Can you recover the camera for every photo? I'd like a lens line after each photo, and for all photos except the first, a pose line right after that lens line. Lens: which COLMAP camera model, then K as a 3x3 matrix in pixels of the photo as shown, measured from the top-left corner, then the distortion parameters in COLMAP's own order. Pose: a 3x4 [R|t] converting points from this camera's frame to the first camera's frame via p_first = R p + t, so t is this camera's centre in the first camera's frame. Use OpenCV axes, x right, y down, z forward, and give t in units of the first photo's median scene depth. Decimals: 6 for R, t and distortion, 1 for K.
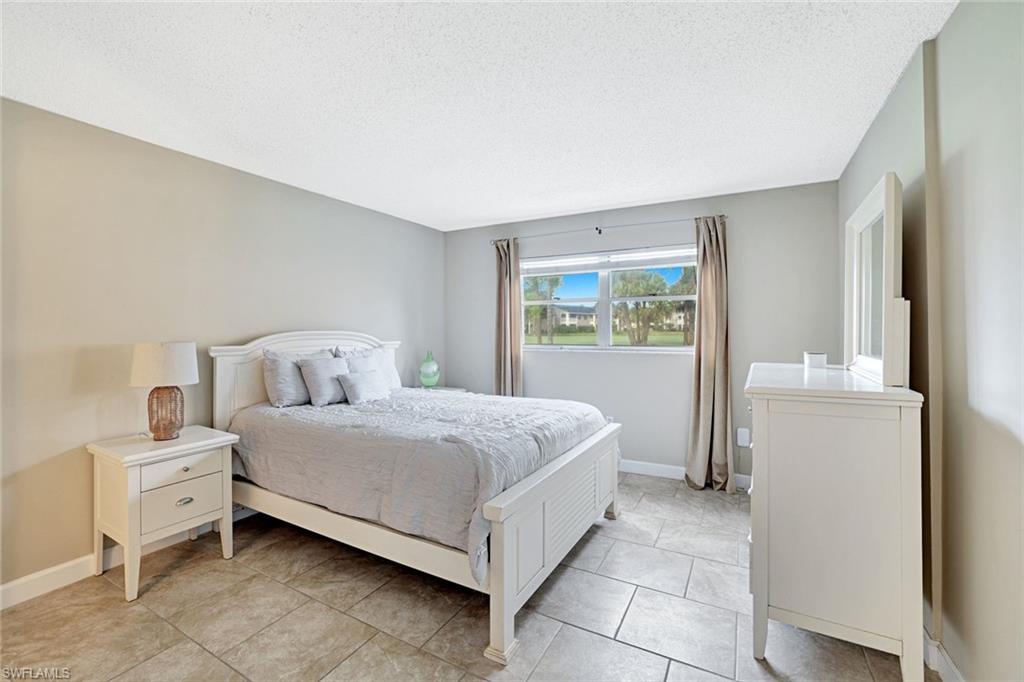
lens RADIAL K [[435.0, 0, 512.7], [0, 435.0, 334.7], [0, 0, 1]] dist [-0.016552, 0.000035]
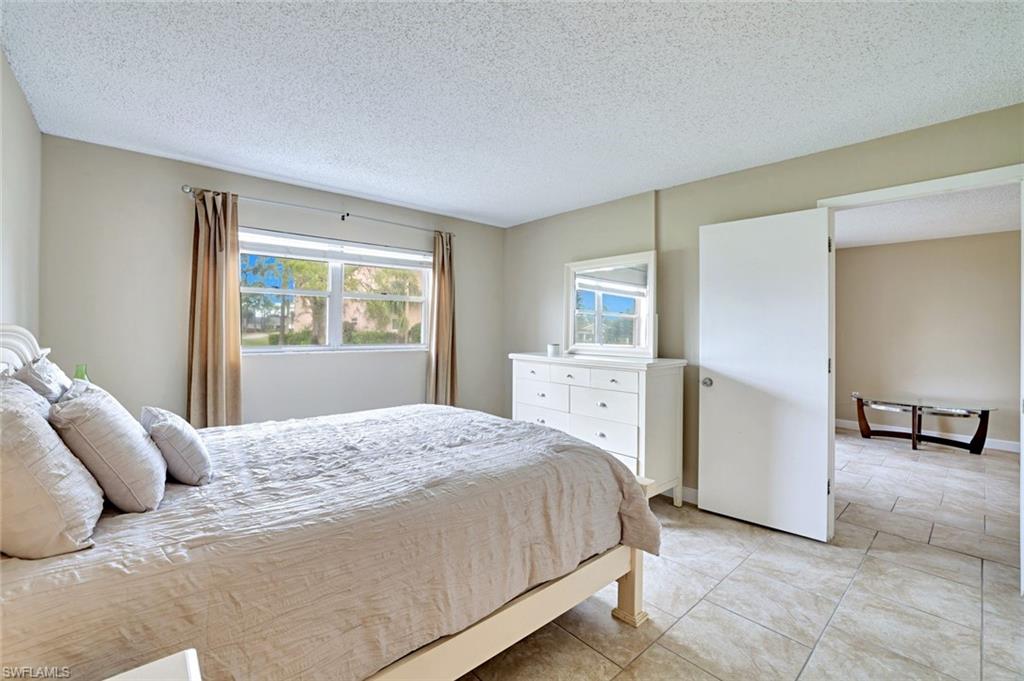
lens RADIAL K [[439.5, 0, 511.5], [0, 439.5, 320.1], [0, 0, 1]] dist [0.074719, 0.000019]
pose [[0.337934, 0.005614, 0.941153, -0.600671], [-0.001791, 0.999984, -0.005322, -0.026972], [-0.941168, 0.000113, 0.337939, 0.412272]]
